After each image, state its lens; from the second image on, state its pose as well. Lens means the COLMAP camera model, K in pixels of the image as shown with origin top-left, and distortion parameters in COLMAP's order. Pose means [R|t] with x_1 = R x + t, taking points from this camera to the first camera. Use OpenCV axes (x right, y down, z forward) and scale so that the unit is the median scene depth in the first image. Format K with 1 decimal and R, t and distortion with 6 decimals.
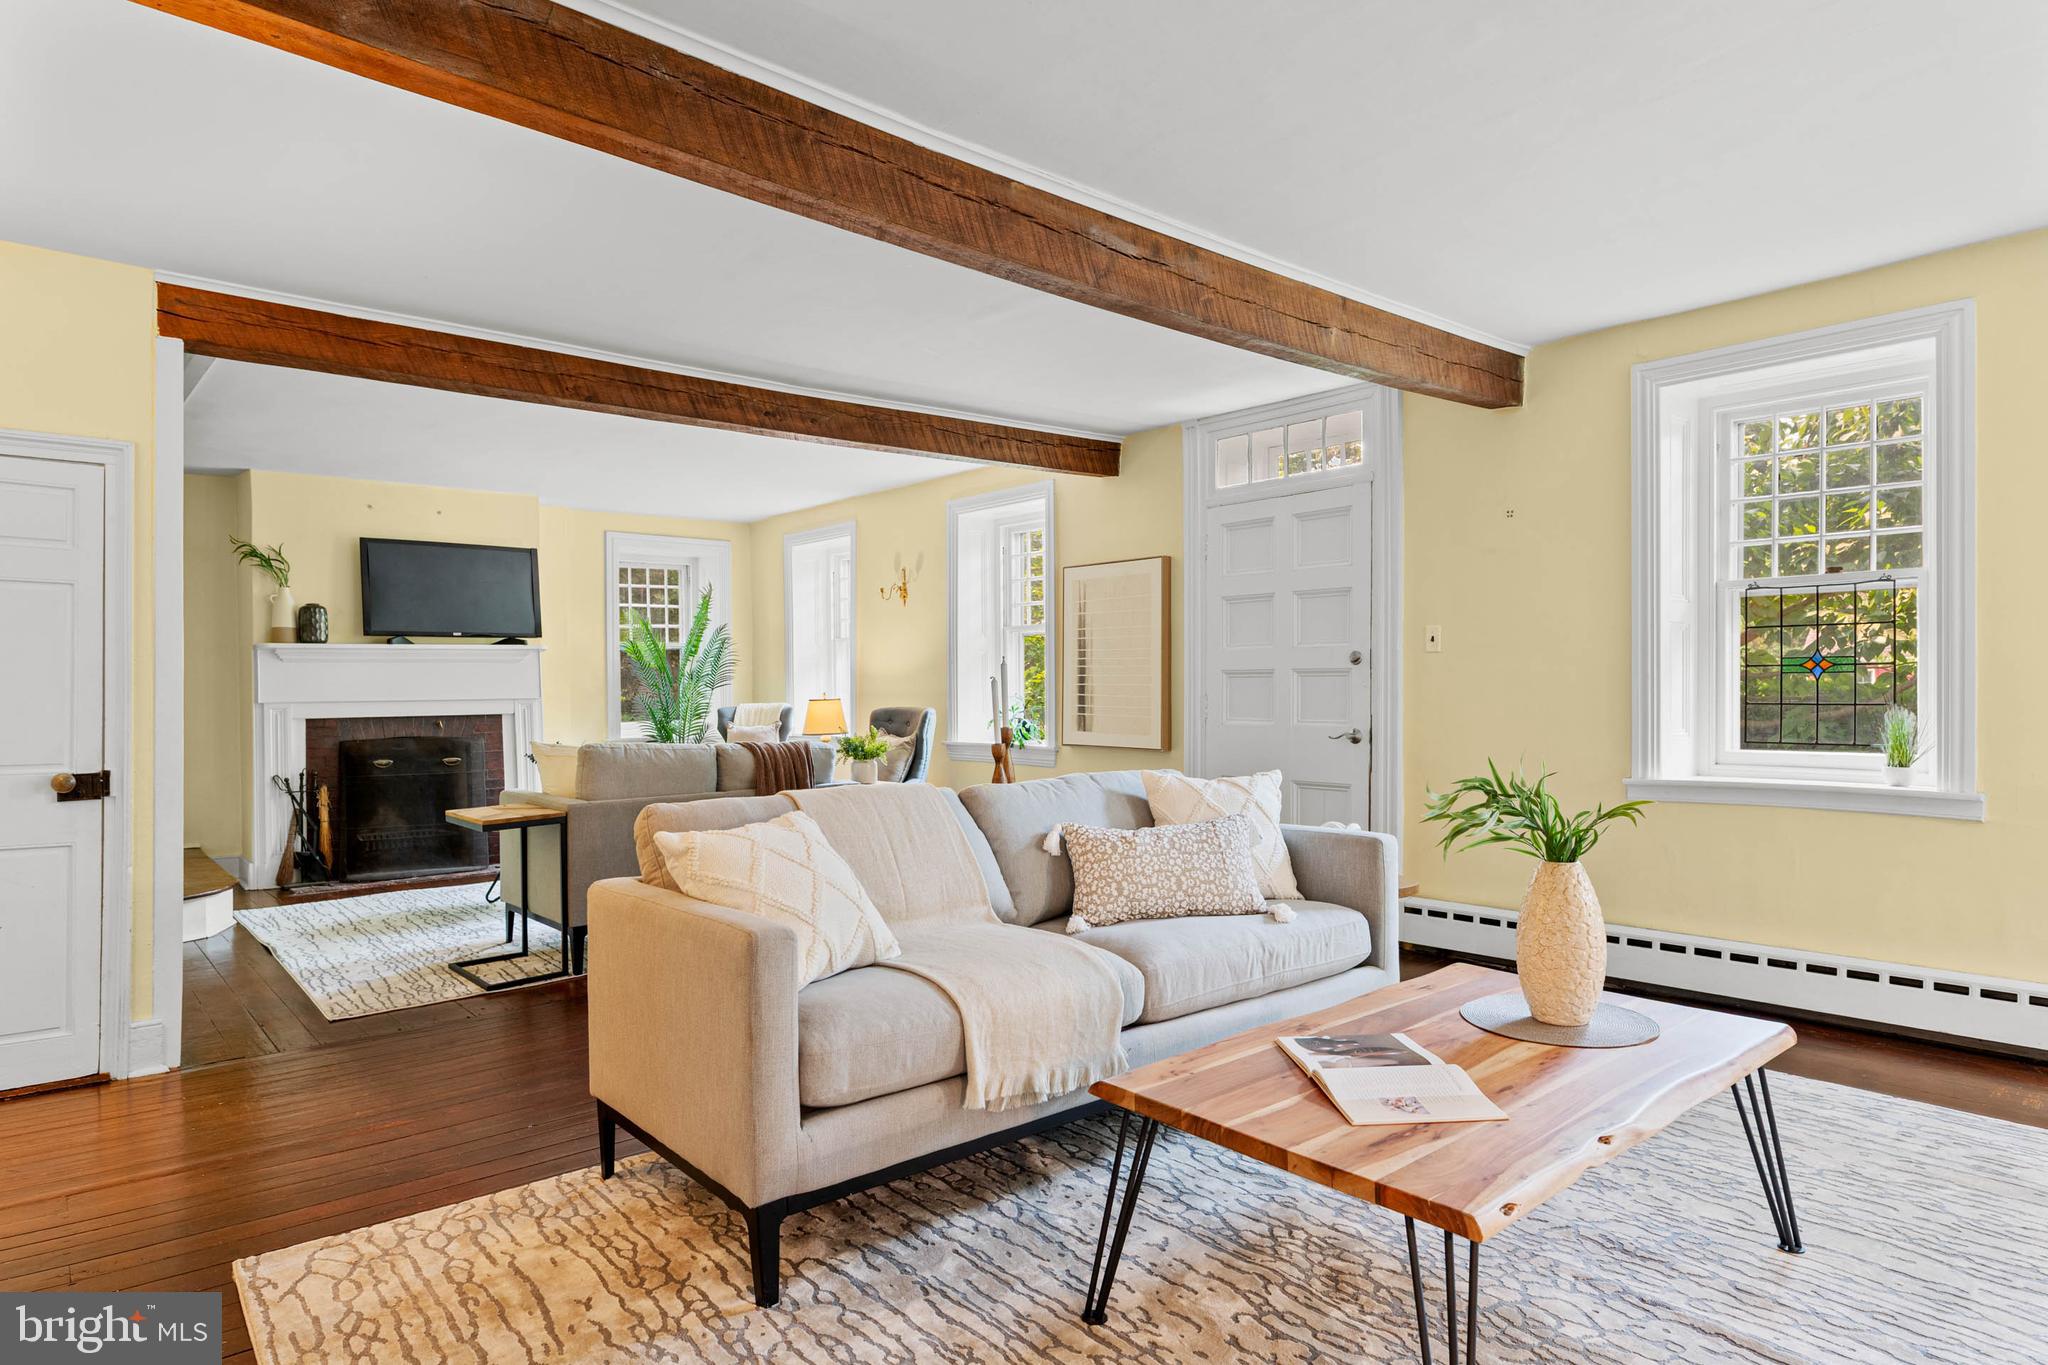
lens RADIAL K [[1182.8, 0, 979.2], [0, 1182.8, 702.7], [0, 0, 1]] dist [-0.000372, -0.001196]
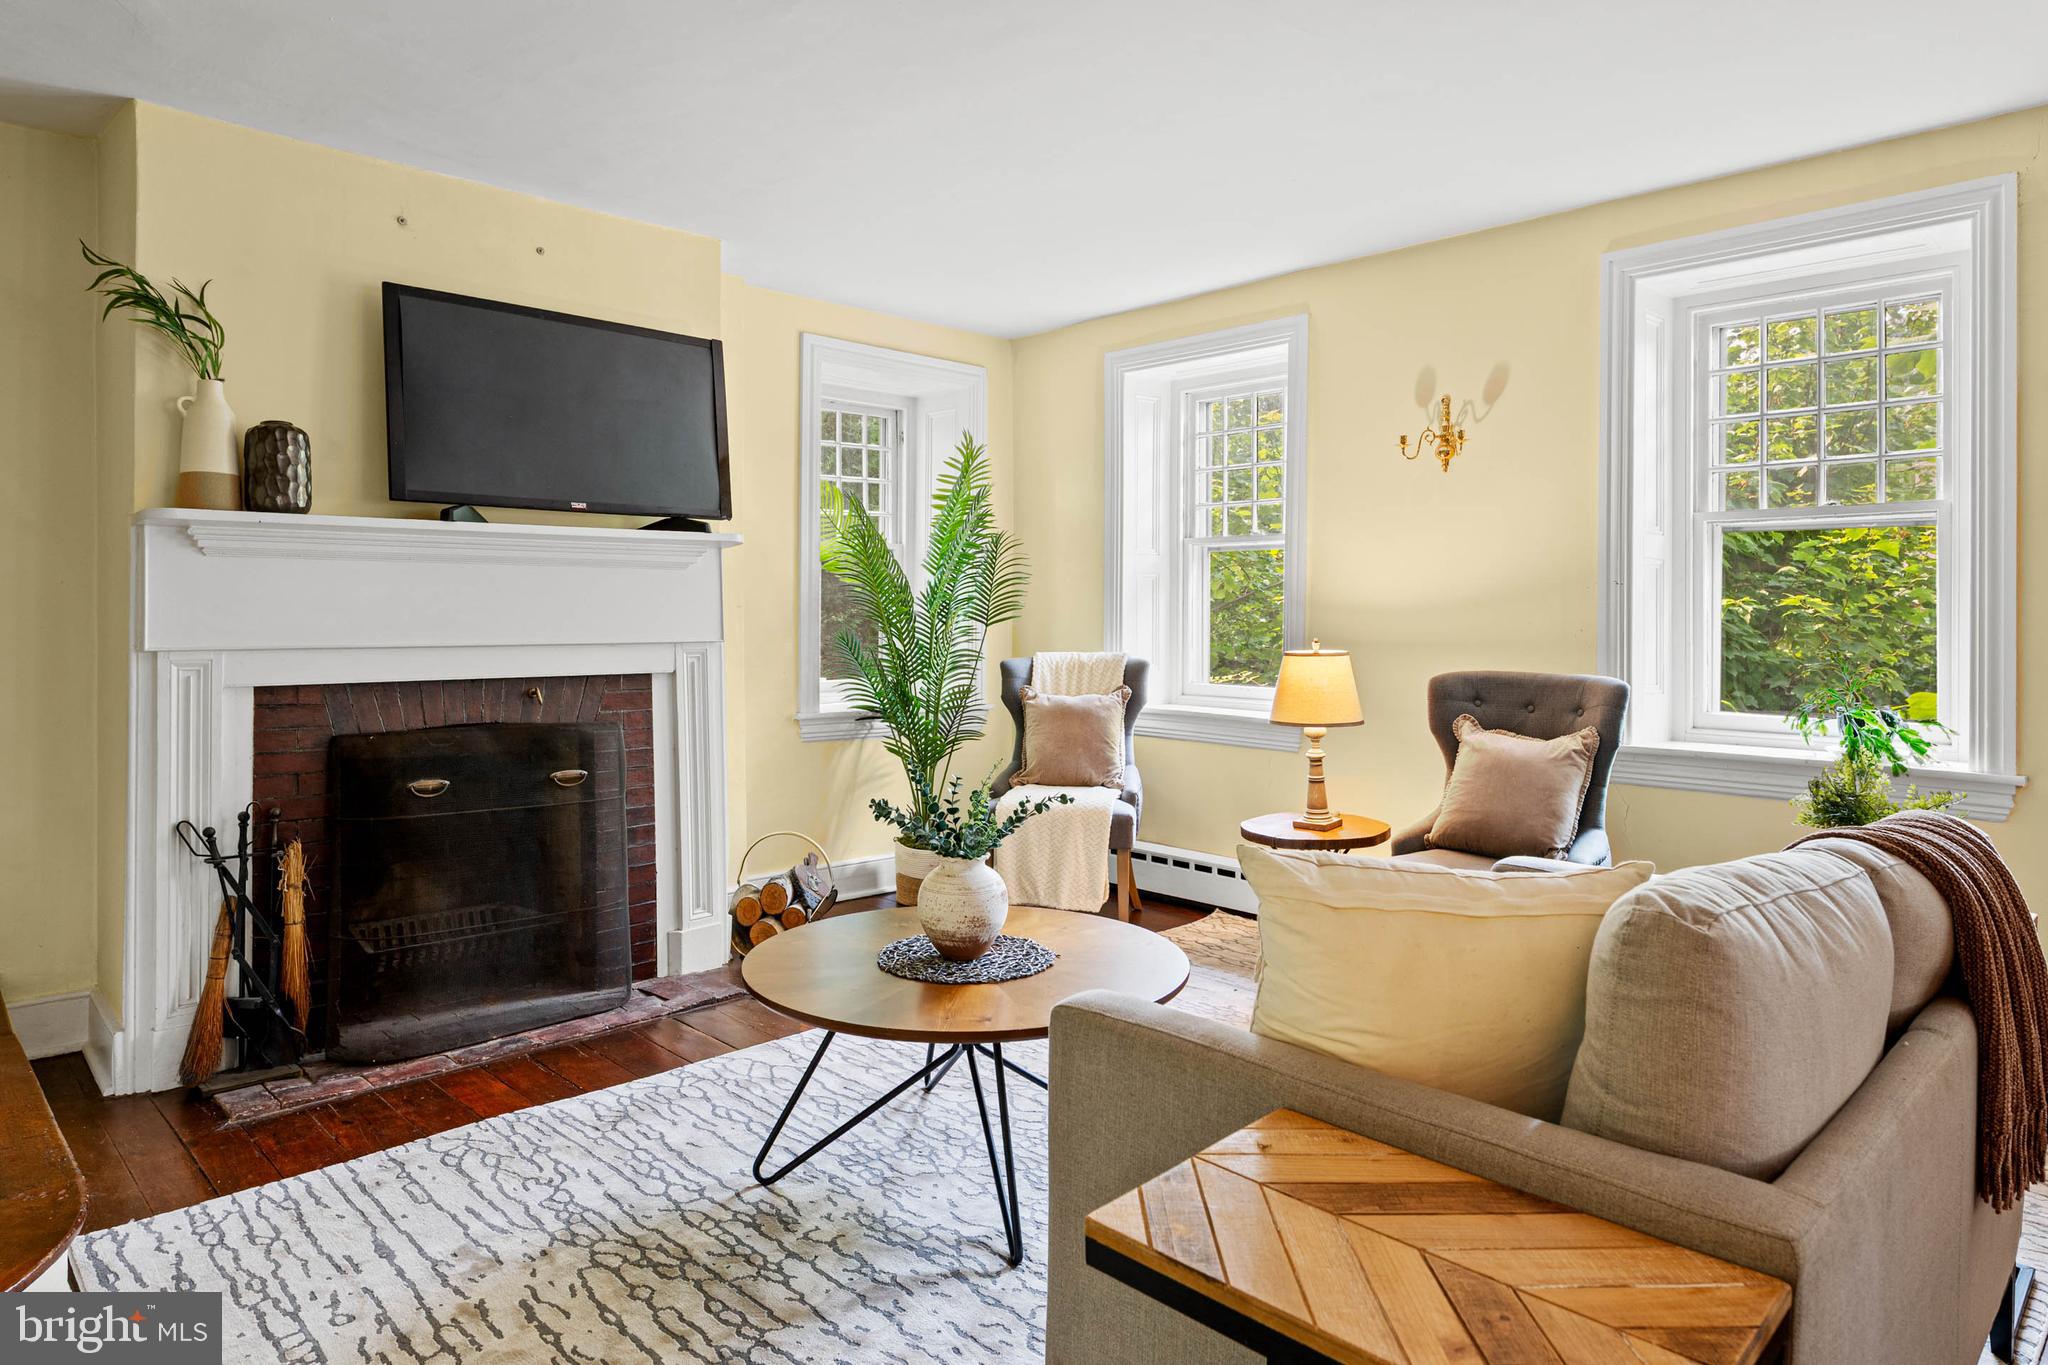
lens RADIAL K [[1216.2, 0, 958.9], [0, 1216.2, 619.0], [0, 0, 1]] dist [-0.003613, -0.000998]
pose [[0.998356, 0.014654, 0.055407, -0.731911], [-0.014175, 0.999859, -0.009033, -0.024130], [-0.055532, 0.008233, 0.998423, 1.174418]]
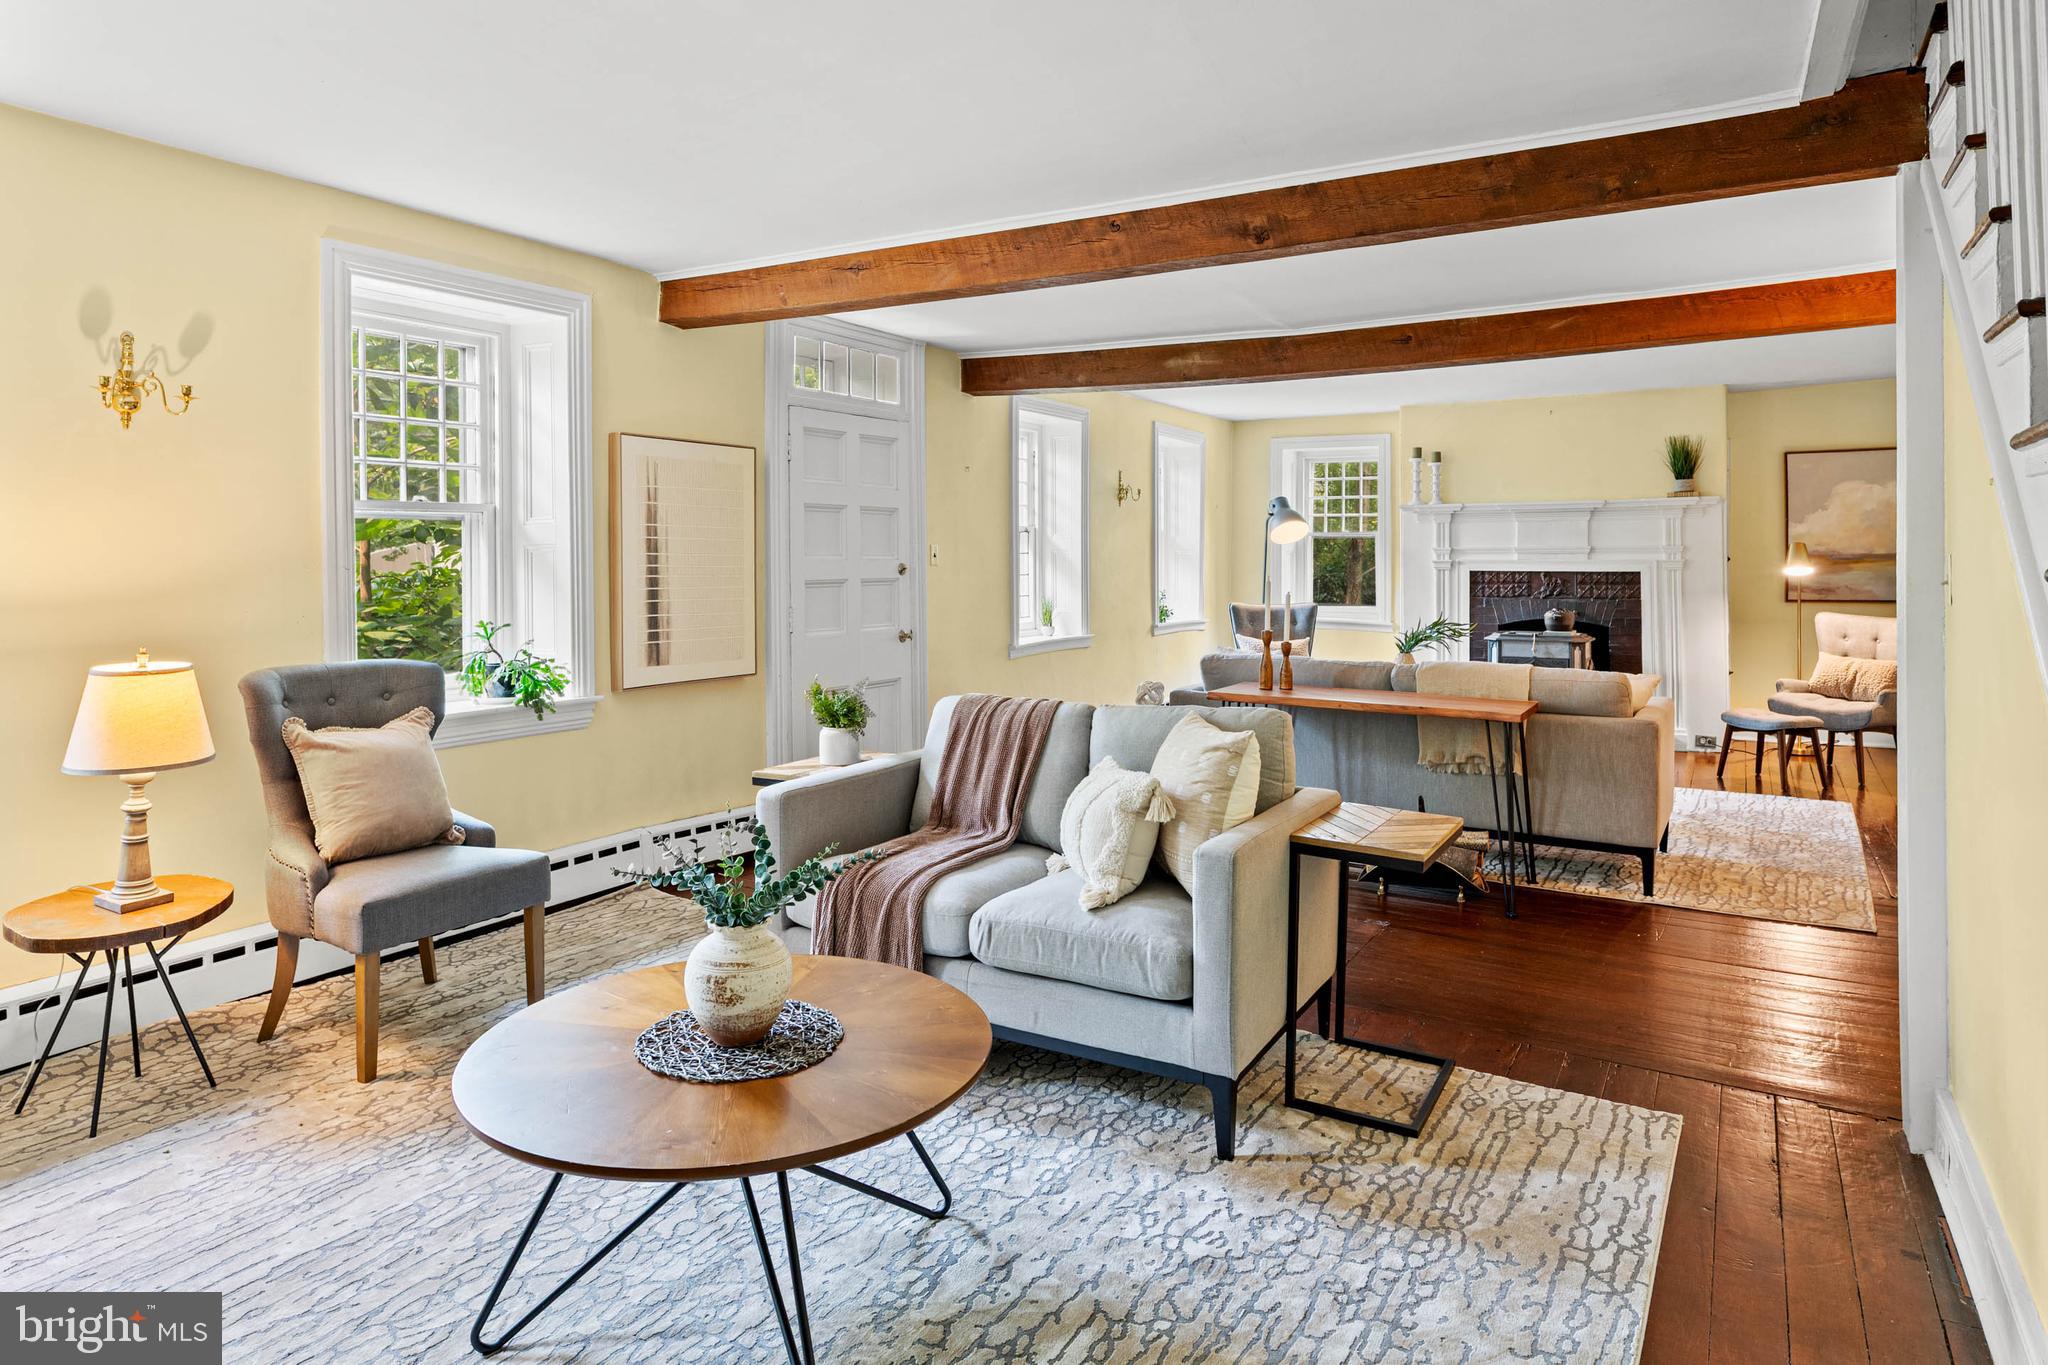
lens RADIAL K [[1220.9, 0, 1025.0], [0, 1220.9, 552.9], [0, 0, 1]] dist [0.003354, 0.001126]
pose [[-0.334272, 0.005501, 0.942460, -1.373092], [0.012743, 0.999918, -0.001316, -0.081496], [-0.942390, 0.011570, -0.334315, 2.054023]]
